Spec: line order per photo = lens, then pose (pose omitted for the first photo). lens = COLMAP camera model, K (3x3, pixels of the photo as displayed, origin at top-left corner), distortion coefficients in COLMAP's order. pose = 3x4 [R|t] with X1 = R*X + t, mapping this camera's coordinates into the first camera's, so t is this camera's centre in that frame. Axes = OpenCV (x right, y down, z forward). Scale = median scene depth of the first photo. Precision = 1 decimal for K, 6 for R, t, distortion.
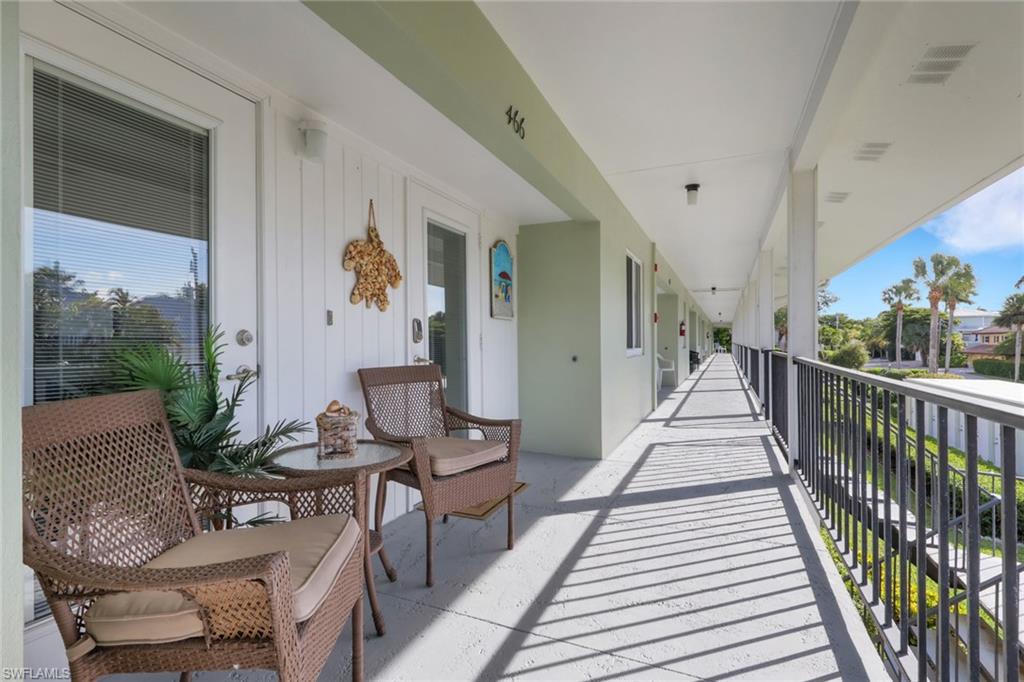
lens RADIAL K [[488.9, 0, 512.0], [0, 488.9, 341.0], [0, 0, 1]] dist [-0.000778, 0.000138]
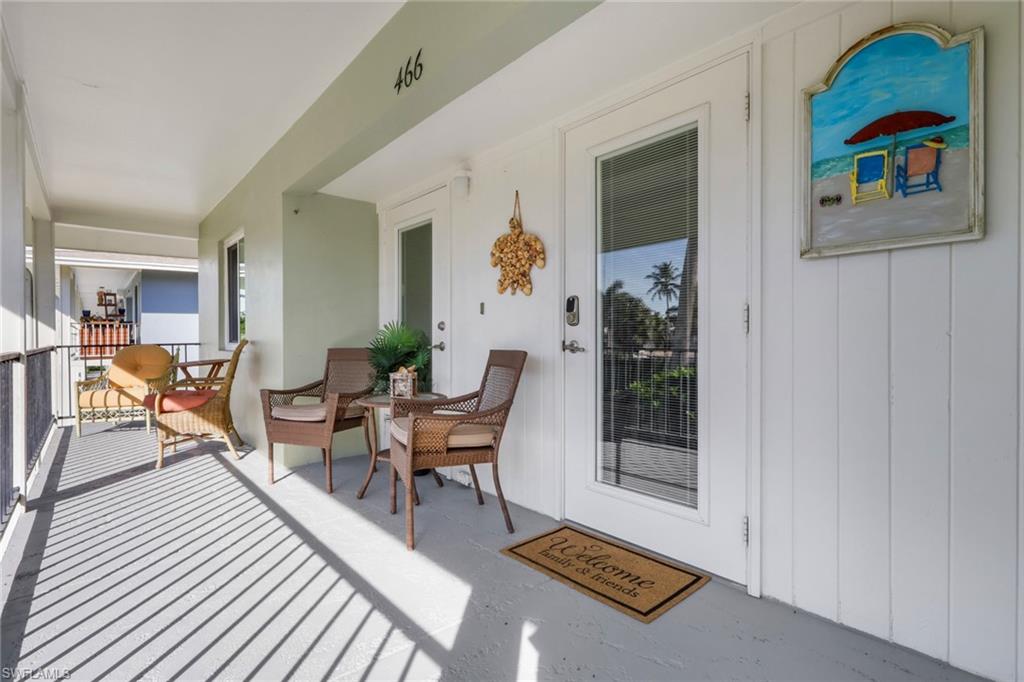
lens RADIAL K [[553.7, 0, 512.0], [0, 553.7, 341.0], [0, 0, 1]] dist [-0.000650, 0.000100]
pose [[-0.471376, 0.006656, -0.881907, 0.771062], [0.006057, 0.999972, 0.004310, 0.027657], [0.881911, -0.003310, -0.471403, 1.568268]]
